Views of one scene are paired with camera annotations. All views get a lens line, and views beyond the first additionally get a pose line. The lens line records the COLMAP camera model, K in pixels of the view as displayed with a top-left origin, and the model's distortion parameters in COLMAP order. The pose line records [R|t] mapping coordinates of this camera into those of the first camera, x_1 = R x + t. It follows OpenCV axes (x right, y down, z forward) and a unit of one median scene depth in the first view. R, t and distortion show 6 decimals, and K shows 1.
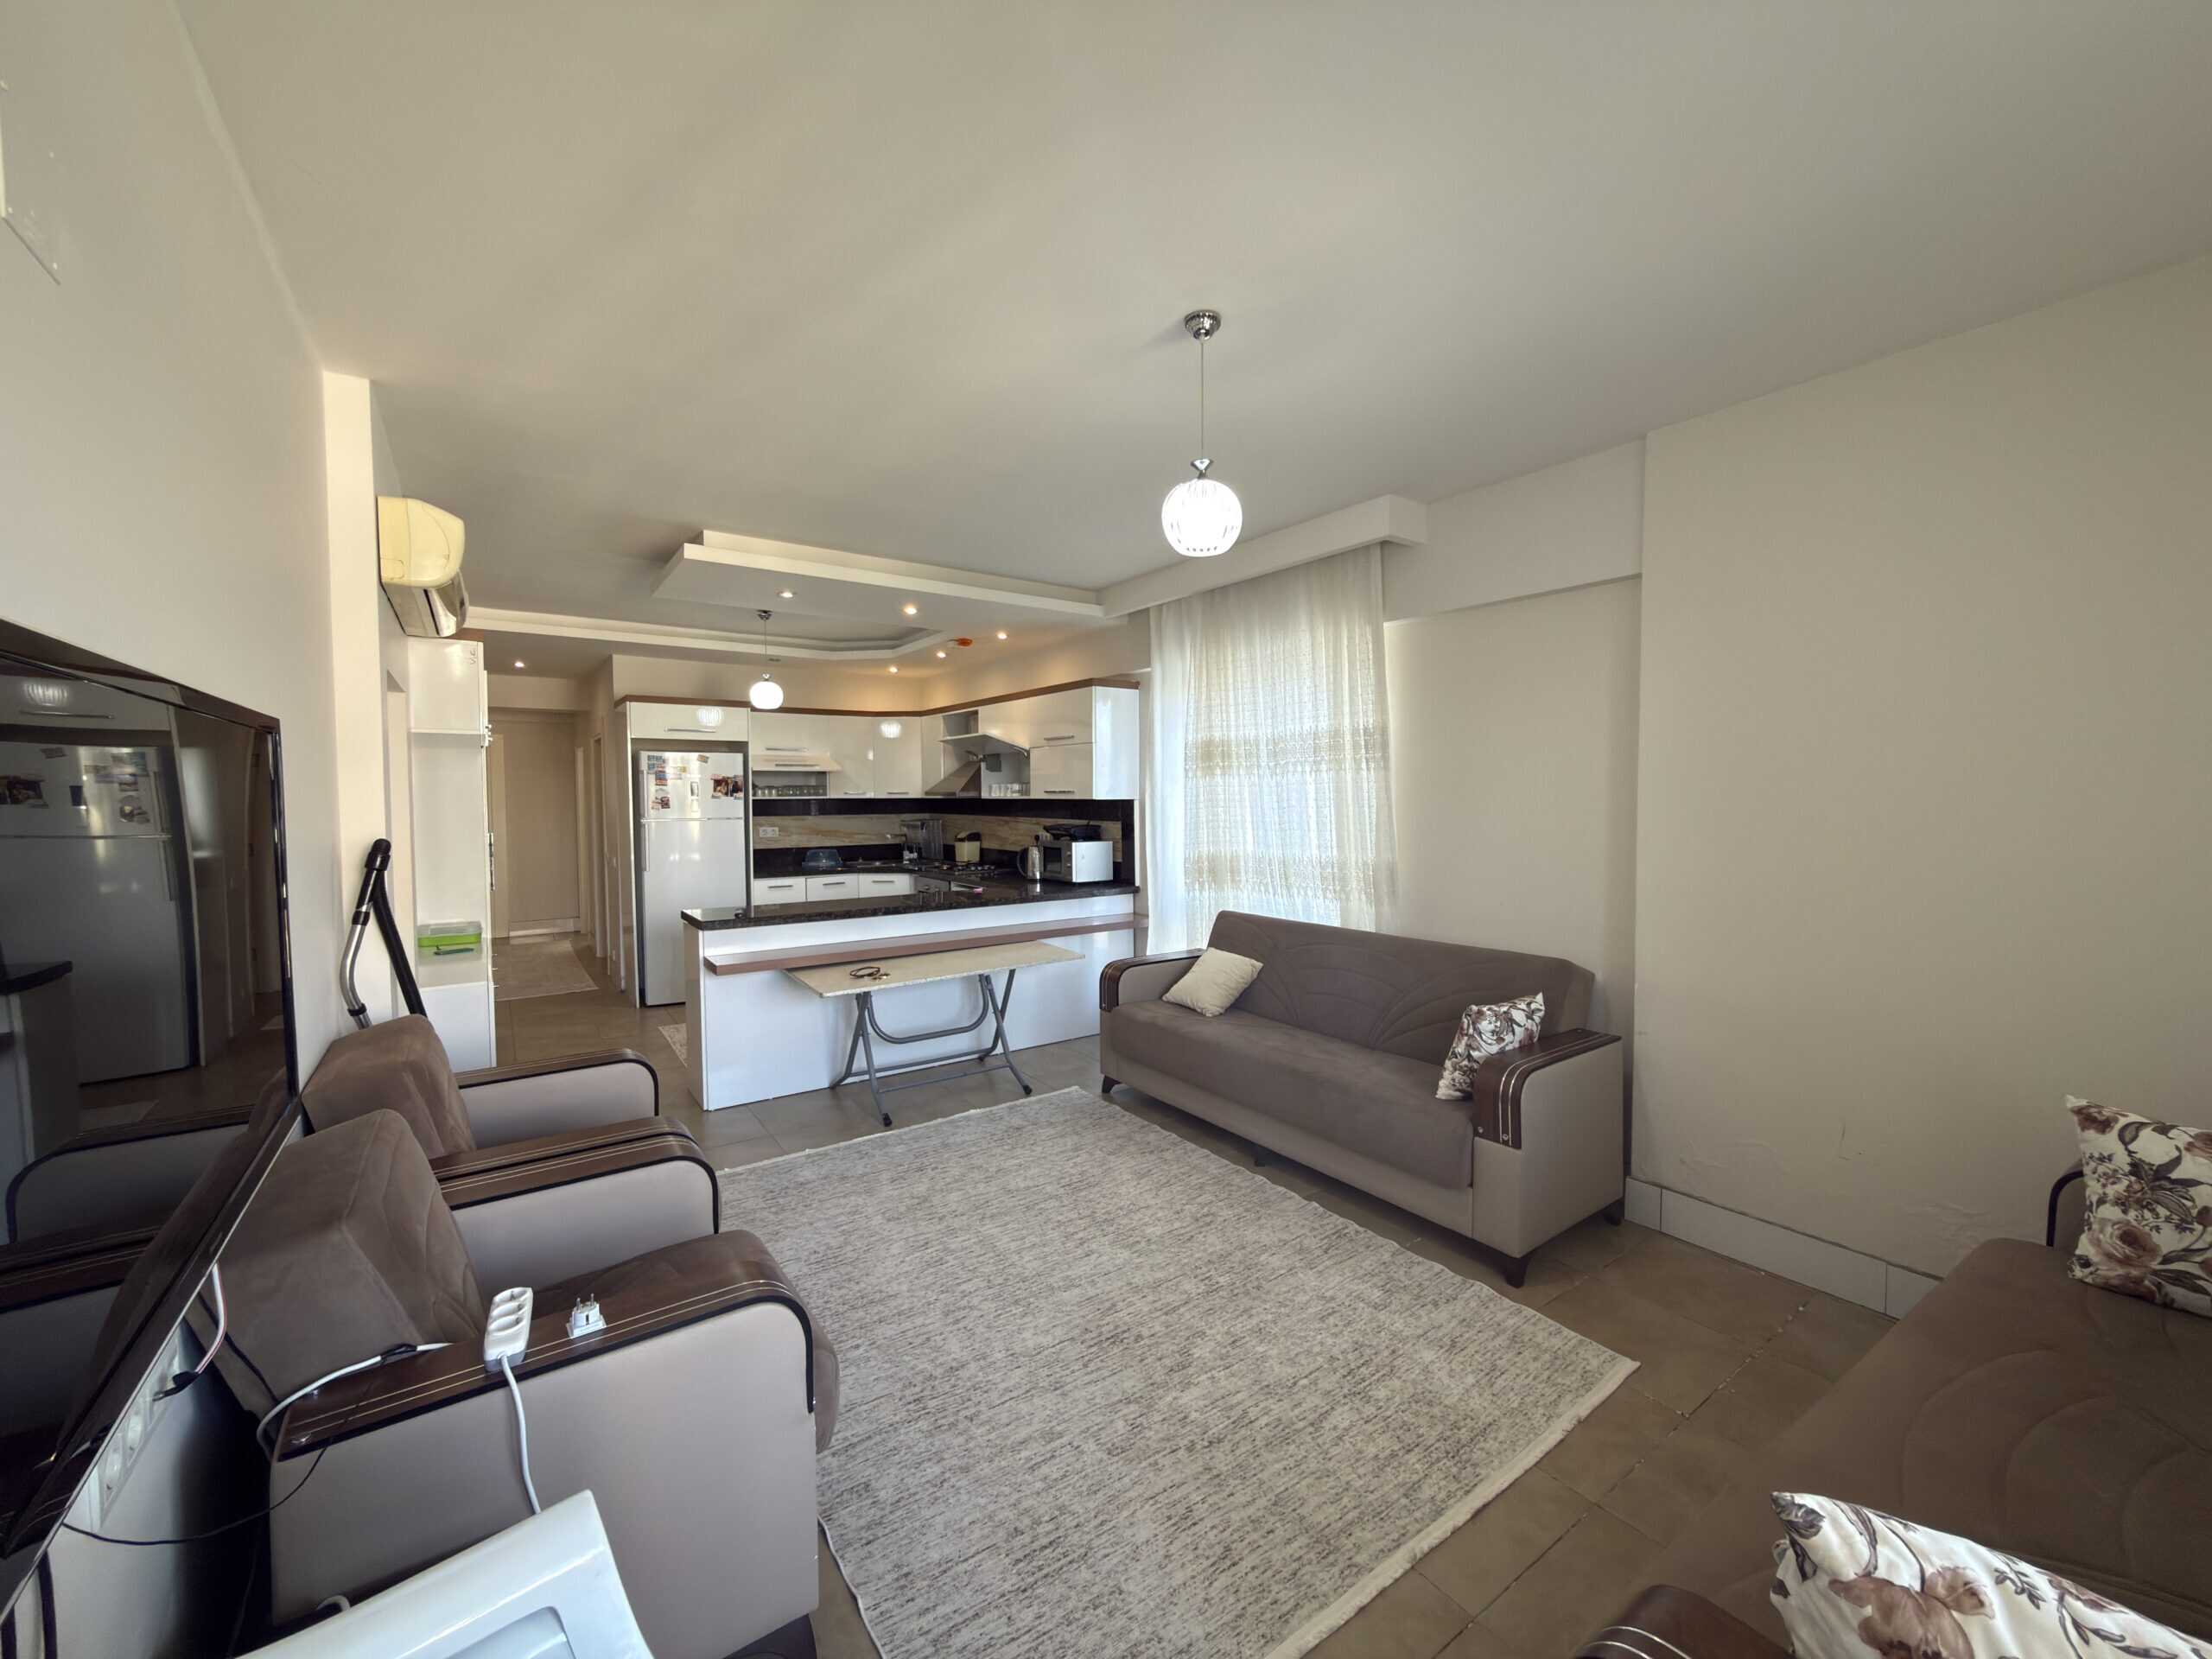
lens RADIAL K [[874.9, 0, 1108.7], [0, 874.9, 827.9], [0, 0, 1]] dist [0.000709, -0.000111]
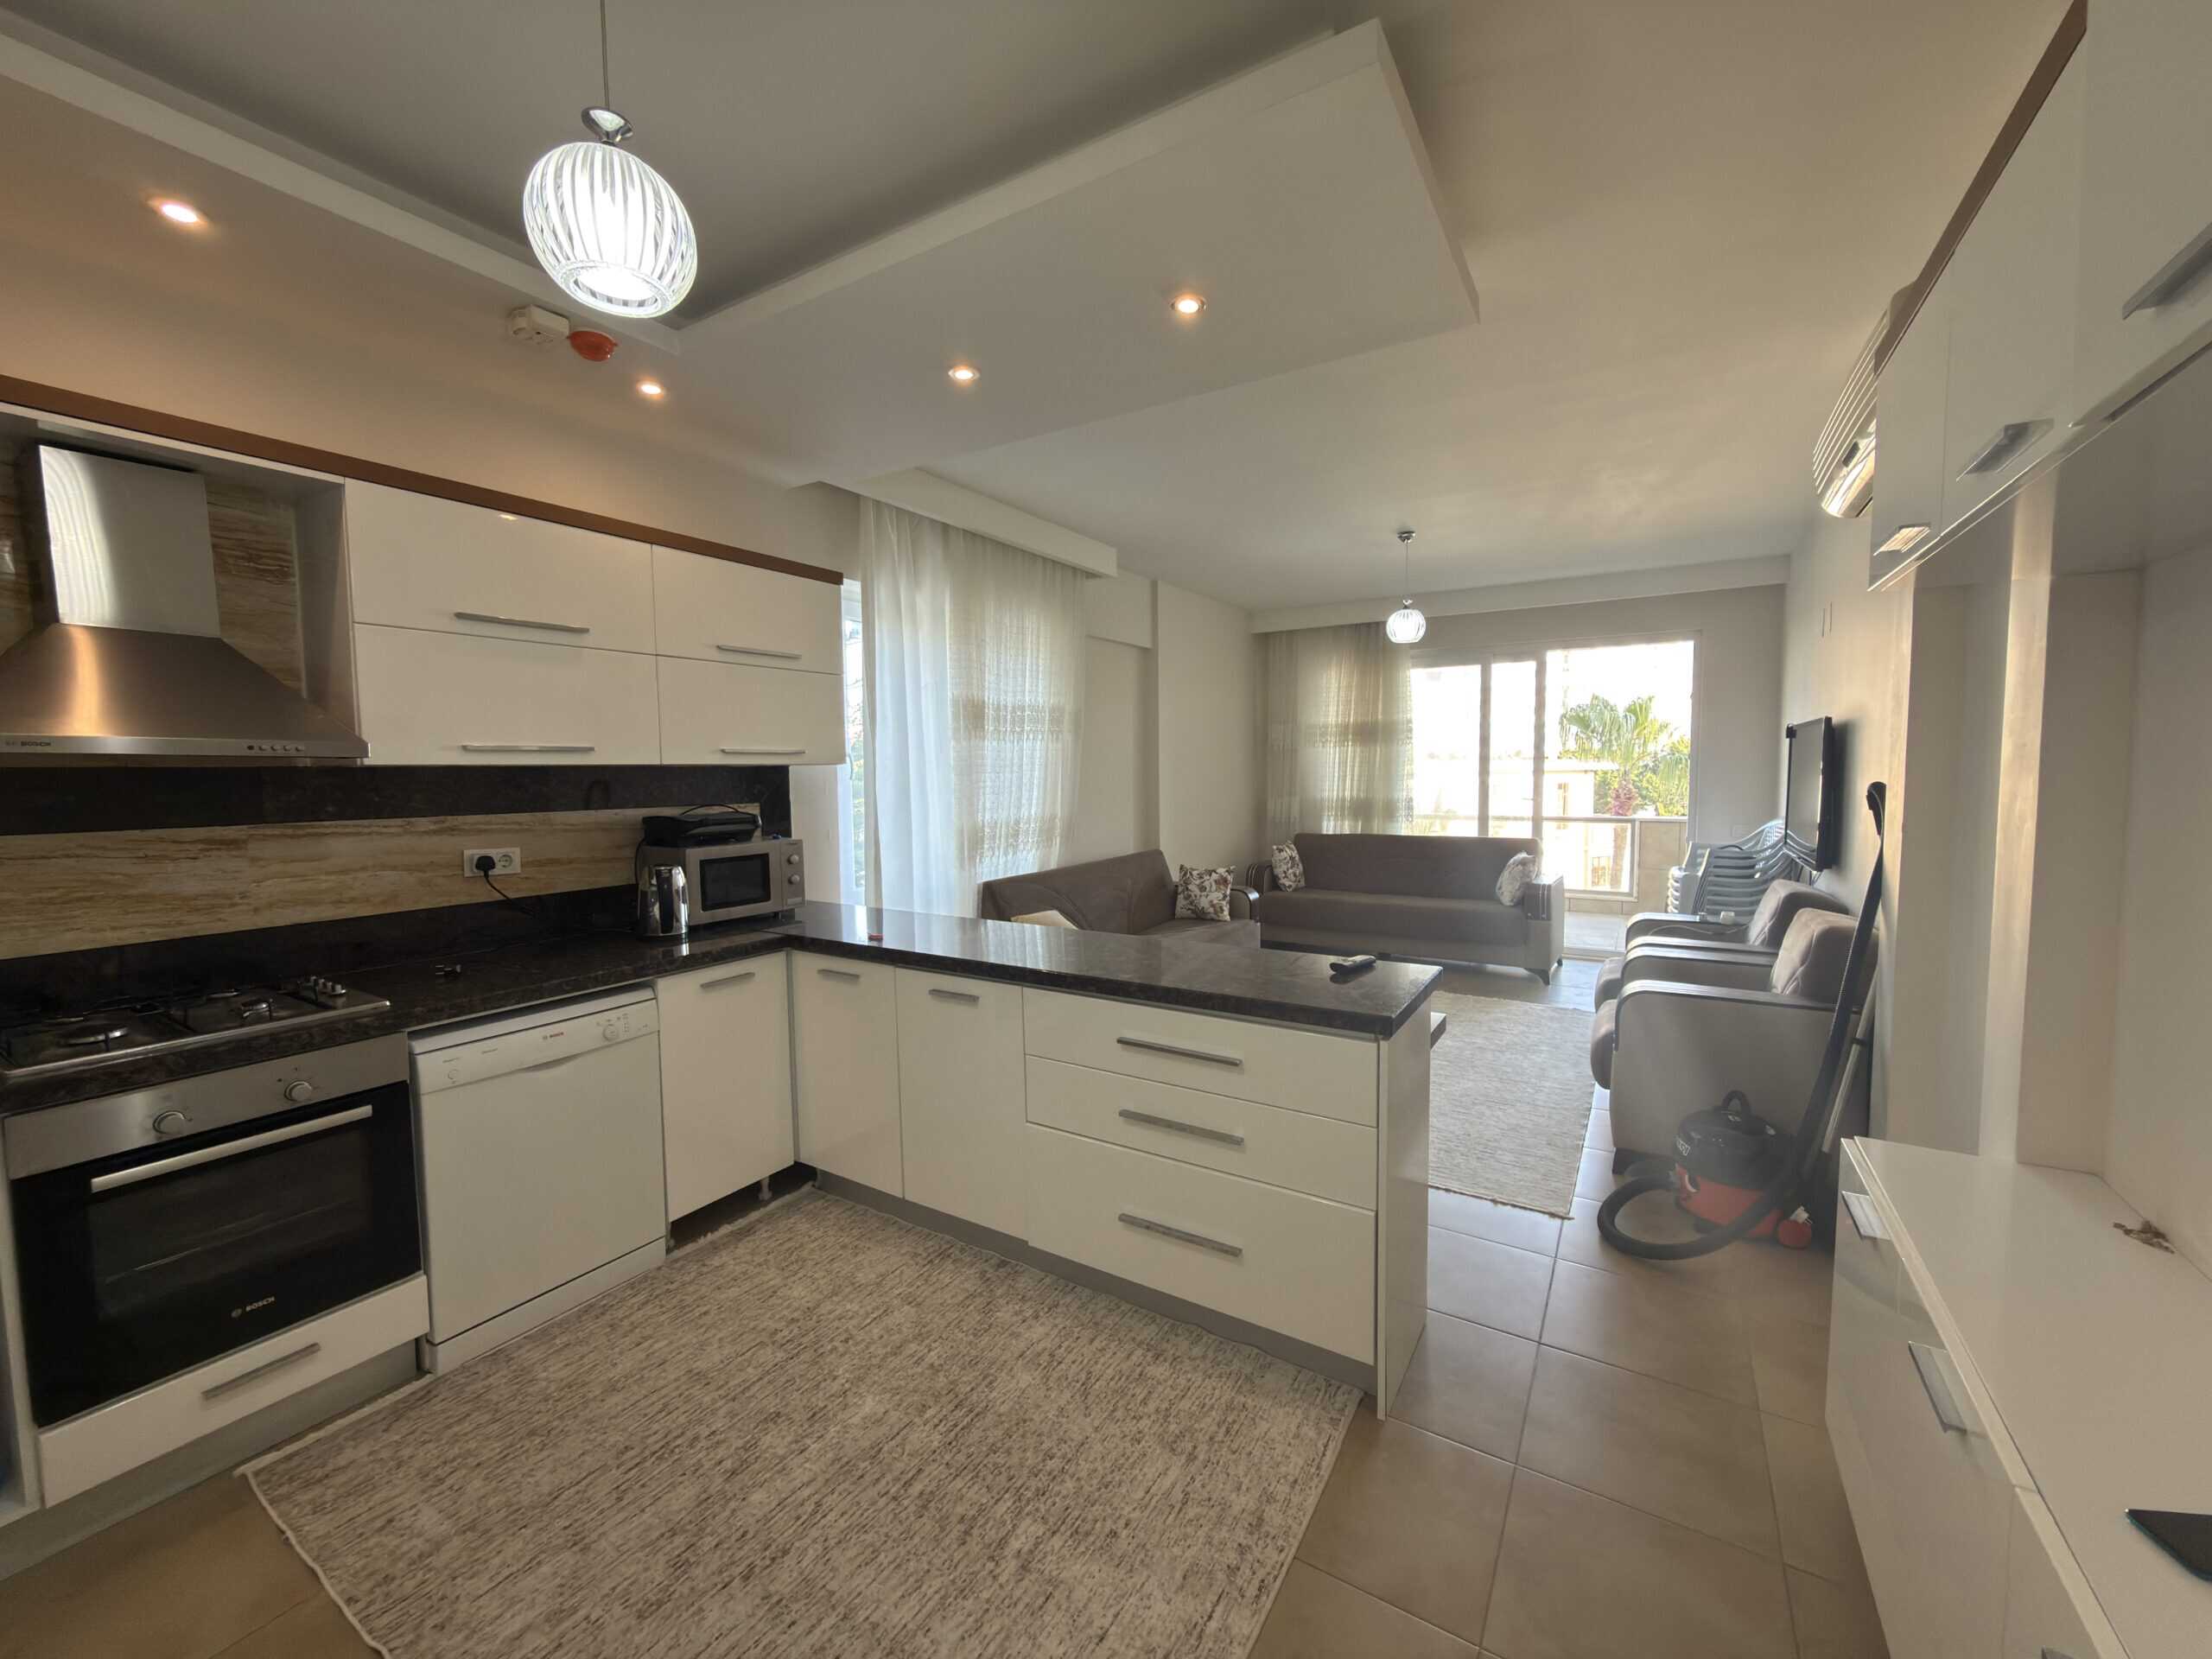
lens RADIAL K [[878.4, 0, 1106.0], [0, 878.4, 829.5], [0, 0, 1]] dist [0.002406, 0.000019]
pose [[-0.385450, -0.057625, 0.920928, -0.777736], [0.046804, 0.995542, 0.081883, -0.033309], [-0.921541, 0.074665, -0.381035, 1.219461]]
